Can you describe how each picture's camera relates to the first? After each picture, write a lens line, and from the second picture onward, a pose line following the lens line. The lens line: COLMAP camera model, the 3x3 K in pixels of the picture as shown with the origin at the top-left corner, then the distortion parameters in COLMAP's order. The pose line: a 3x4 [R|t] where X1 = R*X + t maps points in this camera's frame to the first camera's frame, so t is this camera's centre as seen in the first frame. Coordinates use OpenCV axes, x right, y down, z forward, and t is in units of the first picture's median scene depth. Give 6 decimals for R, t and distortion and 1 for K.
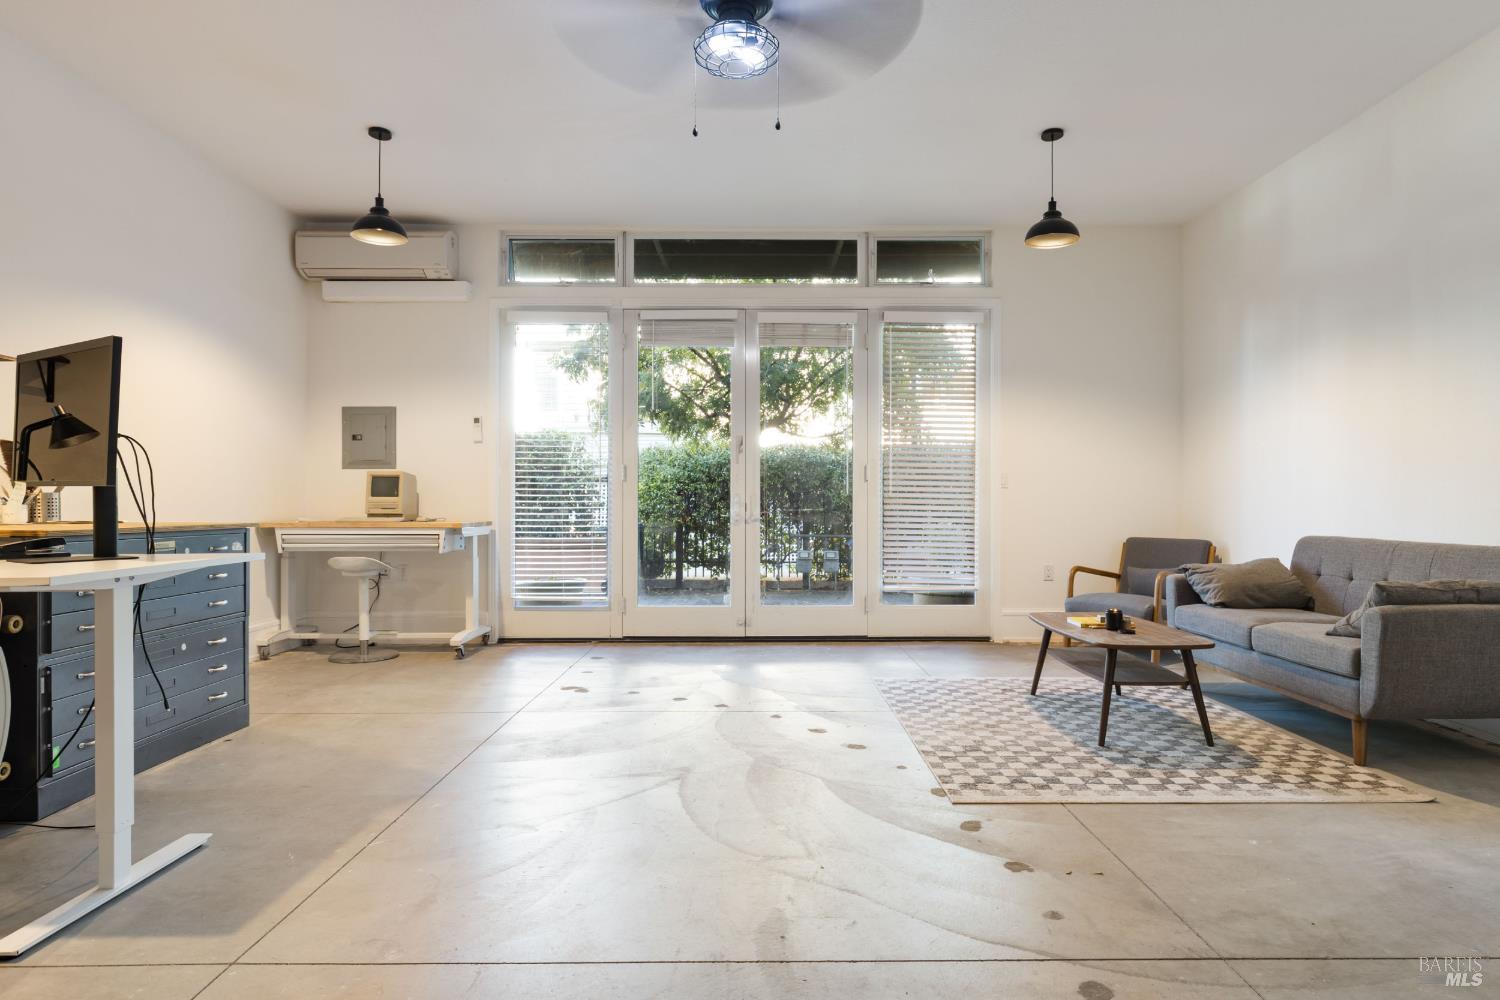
lens RADIAL K [[858.1, 0, 783.3], [0, 858.1, 501.6], [0, 0, 1]] dist [-0.003993, -0.000761]
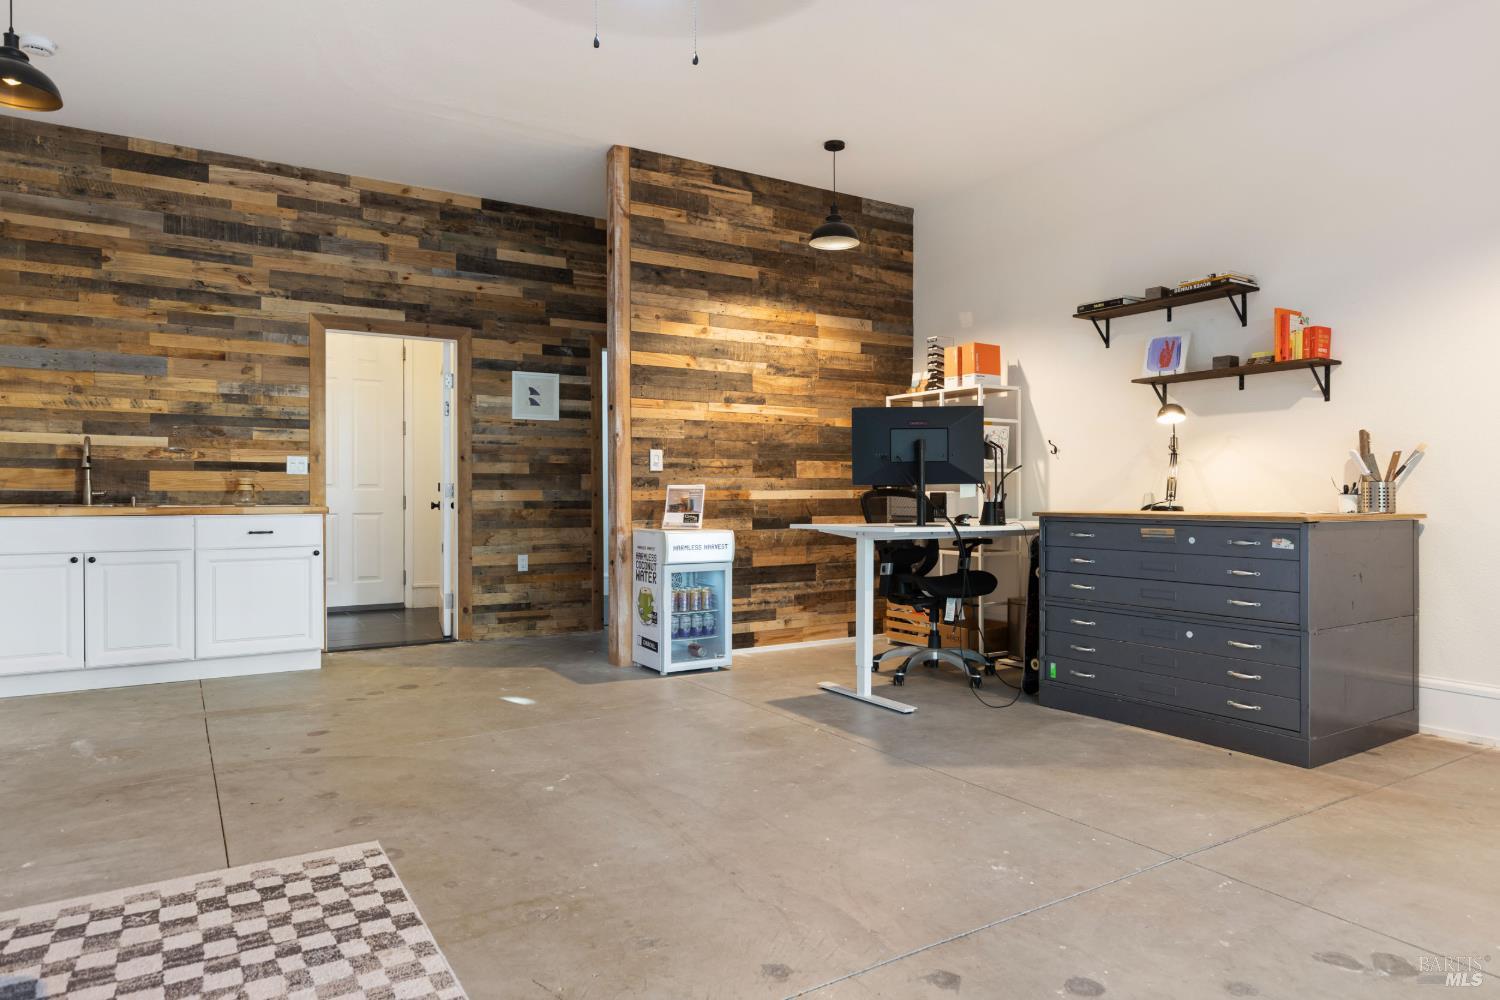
lens RADIAL K [[916.7, 0, 784.3], [0, 916.7, 497.5], [0, 0, 1]] dist [0.005688, -0.003450]
pose [[-0.844466, 0.002556, -0.535603, 0.294968], [0.003190, 0.999995, -0.000257, 0.006258], [0.535600, -0.001926, -0.844470, 1.709625]]
